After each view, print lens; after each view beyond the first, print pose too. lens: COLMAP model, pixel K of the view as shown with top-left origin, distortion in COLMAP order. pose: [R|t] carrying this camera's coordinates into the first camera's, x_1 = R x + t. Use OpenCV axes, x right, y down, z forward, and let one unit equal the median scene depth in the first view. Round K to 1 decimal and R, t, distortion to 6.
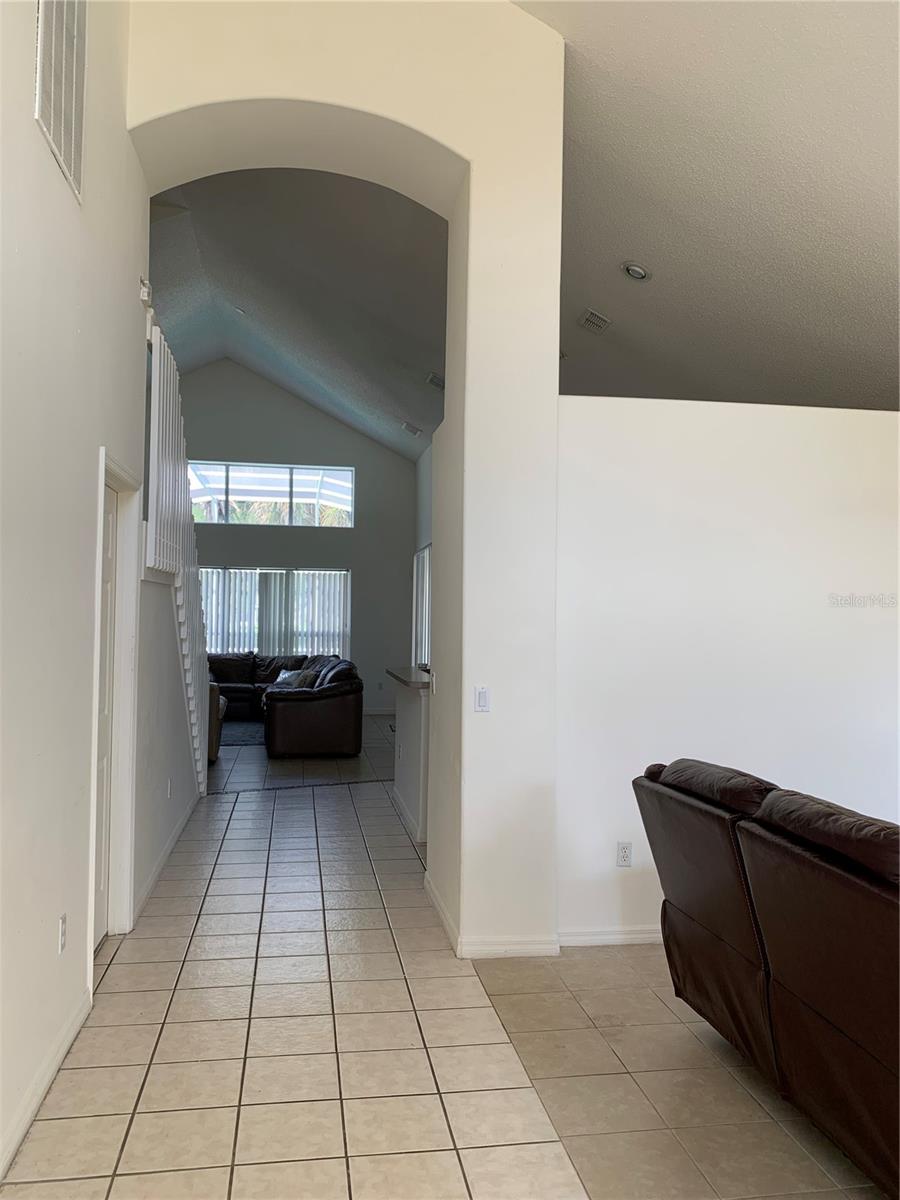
lens RADIAL K [[916.0, 0, 488.0], [0, 916.0, 600.9], [0, 0, 1]] dist [0.004693, 0.003810]
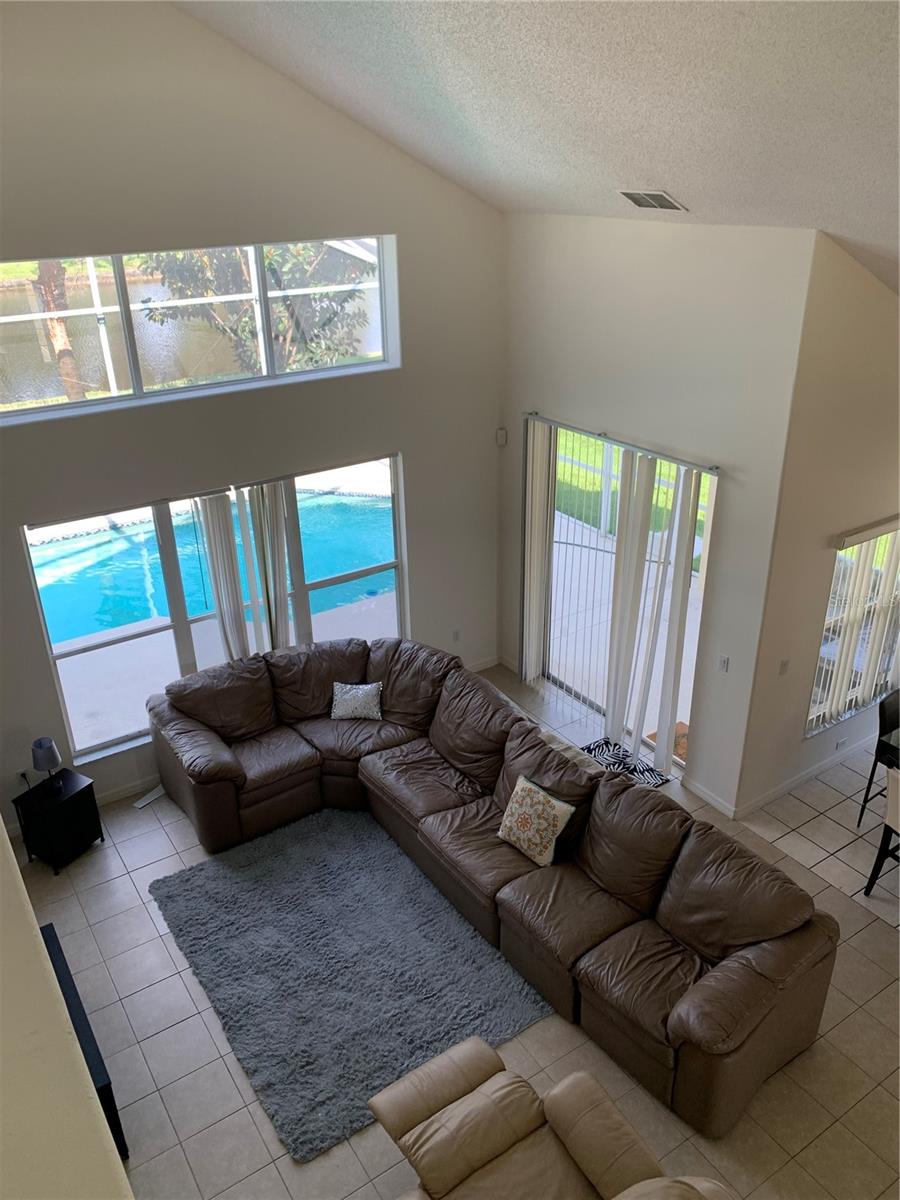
lens RADIAL K [[905.5, 0, 449.0], [0, 905.5, 586.1], [0, 0, 1]] dist [0.013754, -0.008832]
pose [[0.926793, -0.185338, 0.326657, -0.310354], [0.022456, 0.895546, 0.444402, -0.194220], [-0.374902, -0.404534, 0.834147, 0.549853]]
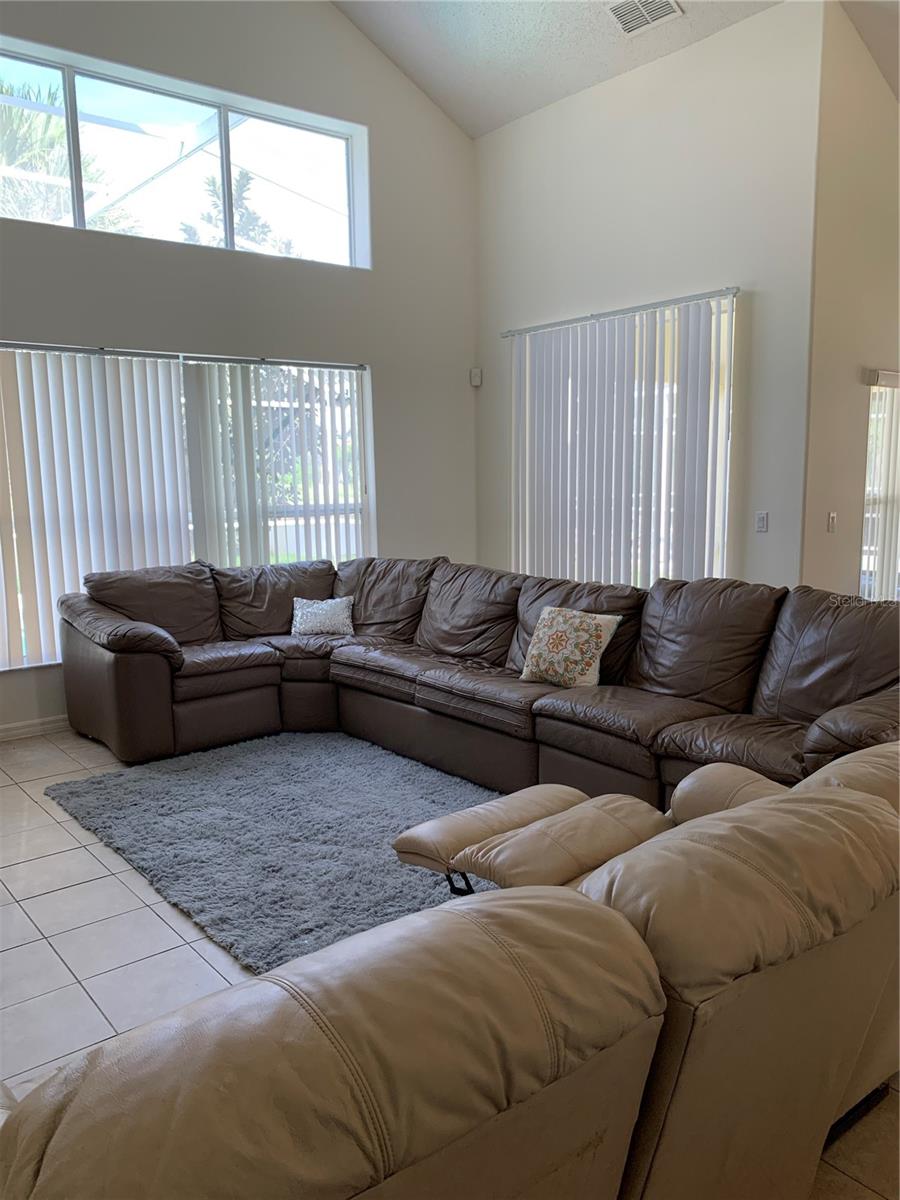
lens RADIAL K [[920.5, 0, 450.0], [0, 920.5, 600.0], [0, 0, 1]] dist [0.053289, -0.063351]
pose [[0.887406, -0.091689, 0.451779, -0.341738], [0.018396, 0.986283, 0.164034, 0.006741], [-0.460622, -0.137254, 0.876920, 0.570291]]
